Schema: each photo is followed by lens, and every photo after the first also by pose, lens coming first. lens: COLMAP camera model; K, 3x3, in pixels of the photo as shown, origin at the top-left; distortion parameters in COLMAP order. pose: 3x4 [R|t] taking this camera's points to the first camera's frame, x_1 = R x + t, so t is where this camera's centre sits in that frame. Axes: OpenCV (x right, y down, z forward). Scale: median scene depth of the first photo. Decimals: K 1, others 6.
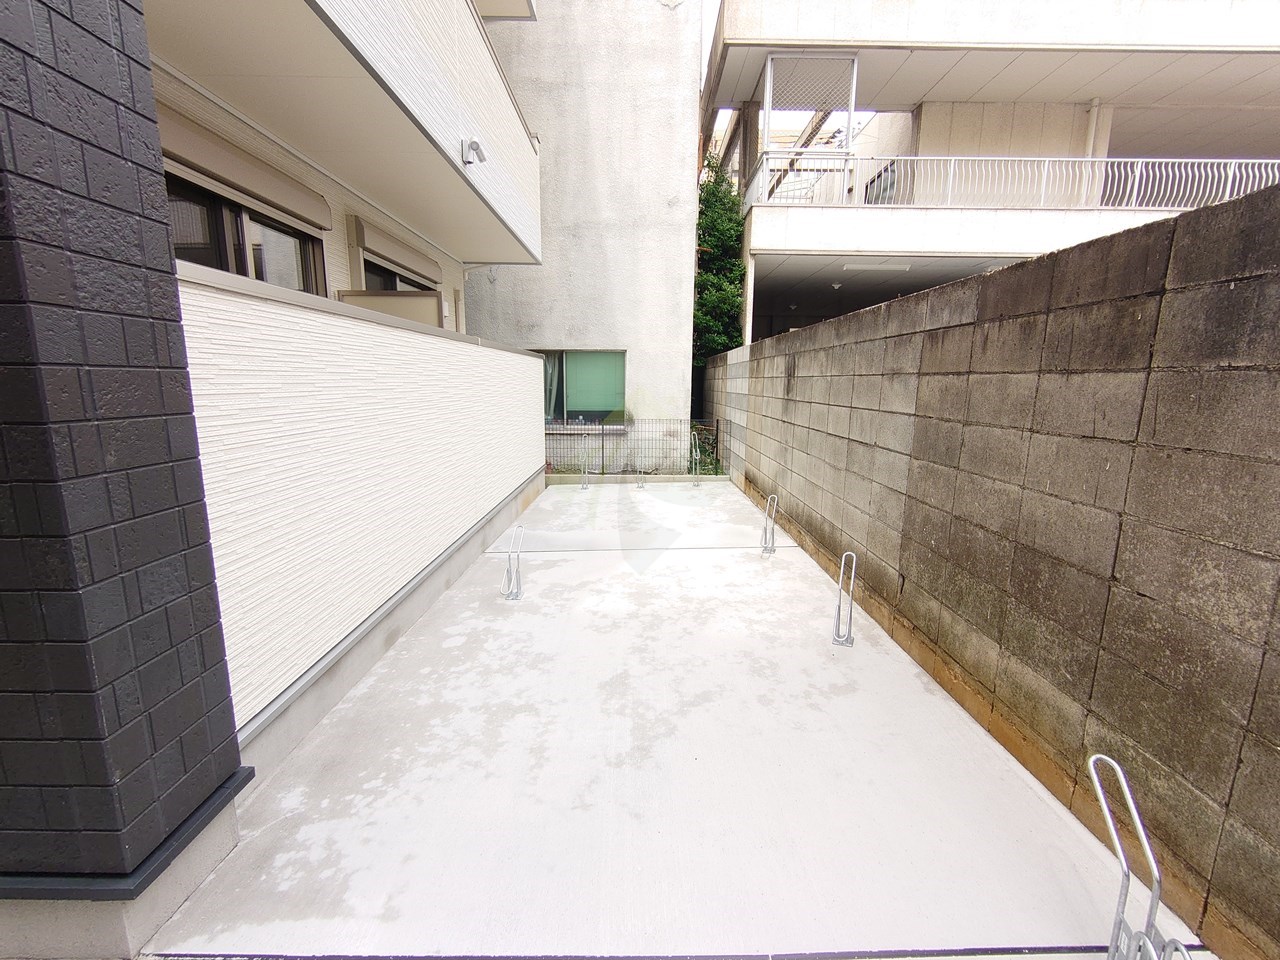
lens RADIAL K [[550.9, 0, 640.0], [0, 550.9, 480.0], [0, 0, 1]] dist [-0.001455, -0.000171]
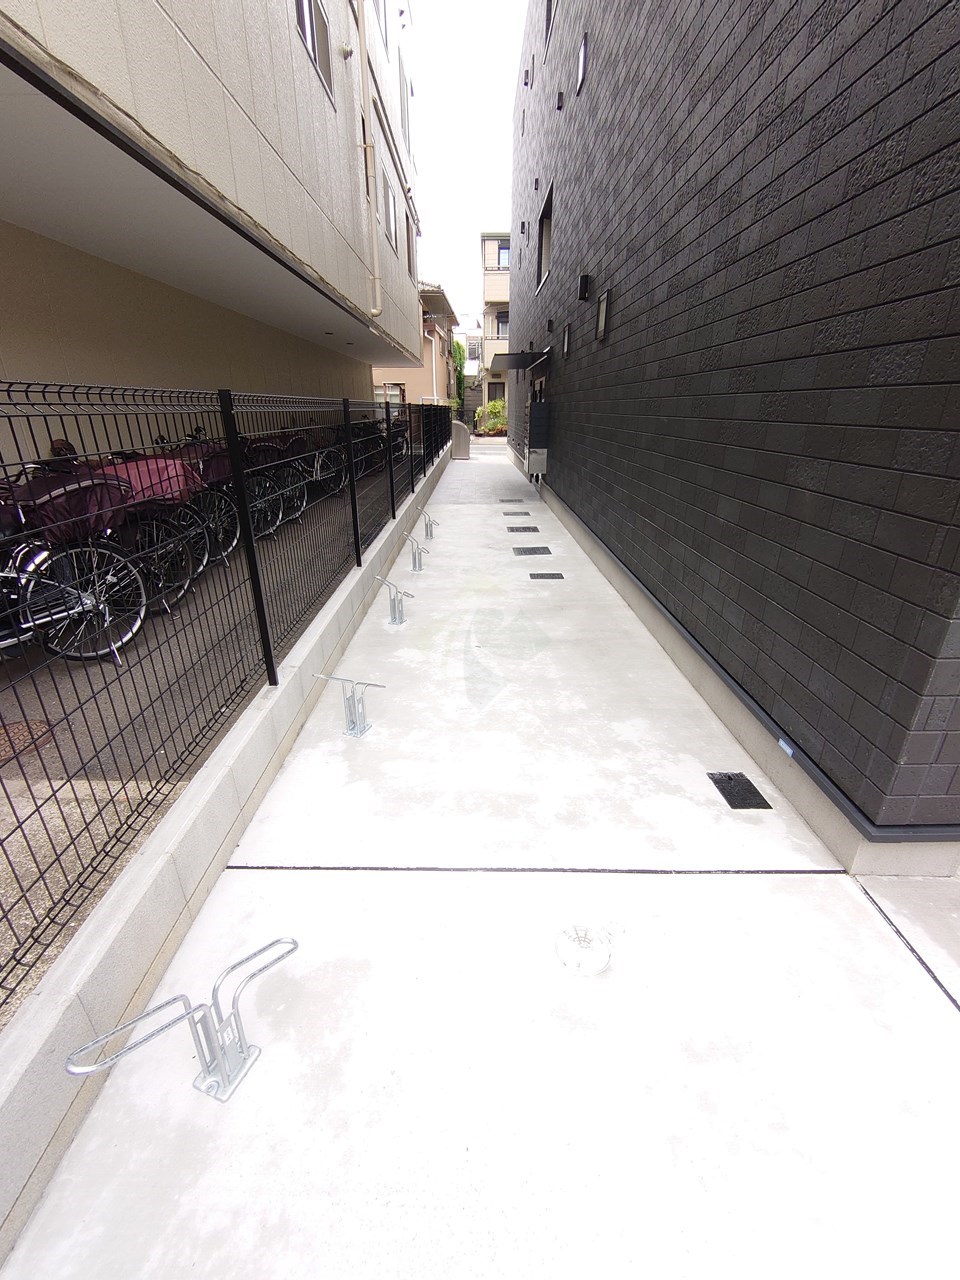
lens RADIAL K [[550.9, 0, 480.0], [0, 550.9, 640.0], [0, 0, 1]] dist [-0.001455, -0.000171]
pose [[0.009799, 0.386245, -0.922344, 0.137373], [-0.176040, 0.908649, 0.378640, -0.040959], [0.984334, 0.158659, 0.076898, -0.139088]]
